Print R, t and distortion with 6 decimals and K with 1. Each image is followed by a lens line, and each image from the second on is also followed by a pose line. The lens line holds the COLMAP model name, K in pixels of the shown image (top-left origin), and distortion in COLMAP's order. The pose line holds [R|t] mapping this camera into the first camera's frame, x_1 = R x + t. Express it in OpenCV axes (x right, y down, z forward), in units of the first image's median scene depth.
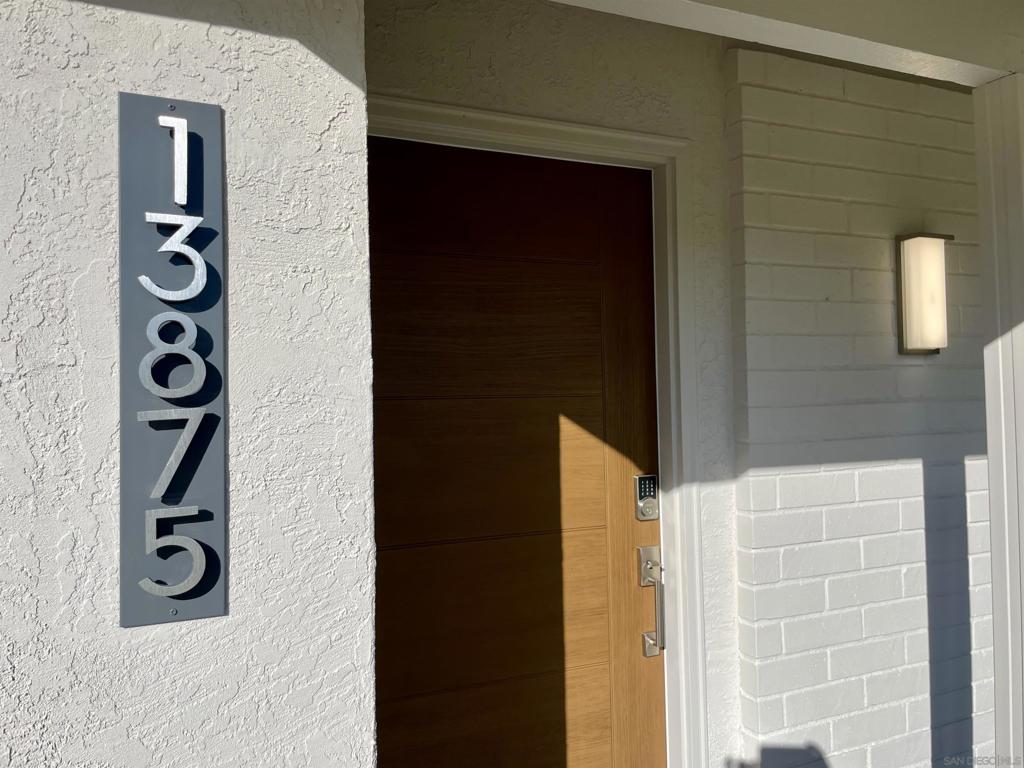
lens RADIAL K [[770.9, 0, 500.5], [0, 770.9, 384.7], [0, 0, 1]] dist [0.067147, -0.098351]
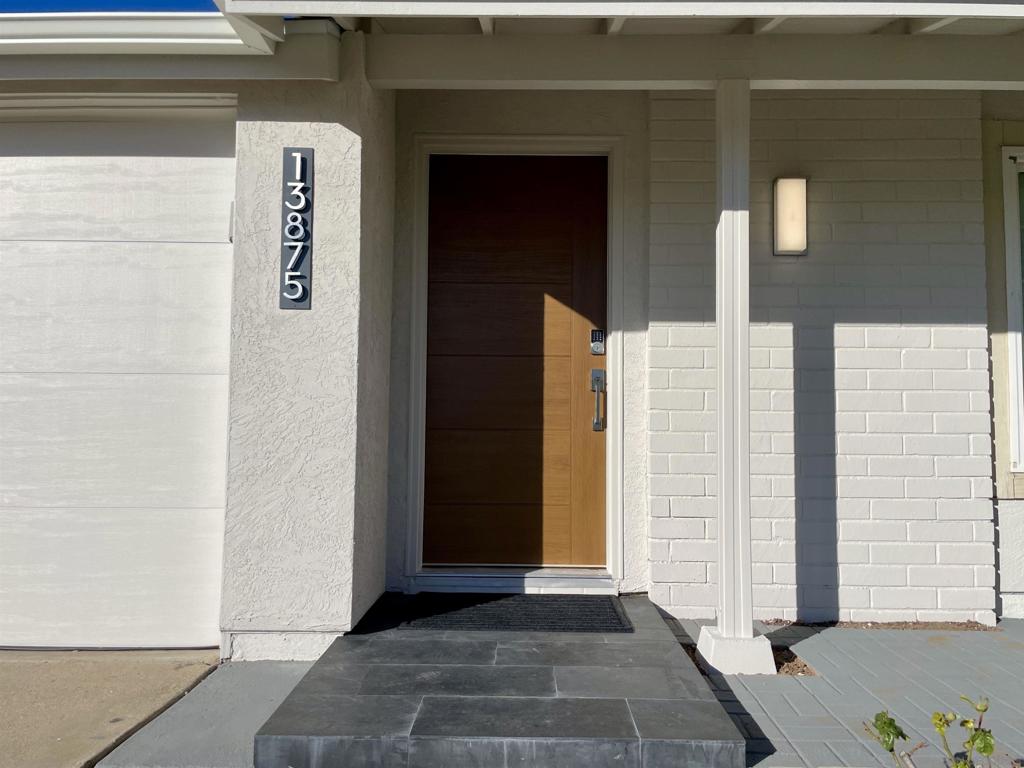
lens RADIAL K [[698.9, 0, 512.0], [0, 698.9, 384.0], [0, 0, 1]] dist [0.014134, -0.000189]
pose [[0.912885, 0.014473, -0.407961, 1.527394], [-0.018419, 0.999814, -0.005747, 0.589349], [0.407802, 0.012760, 0.912981, -1.226827]]
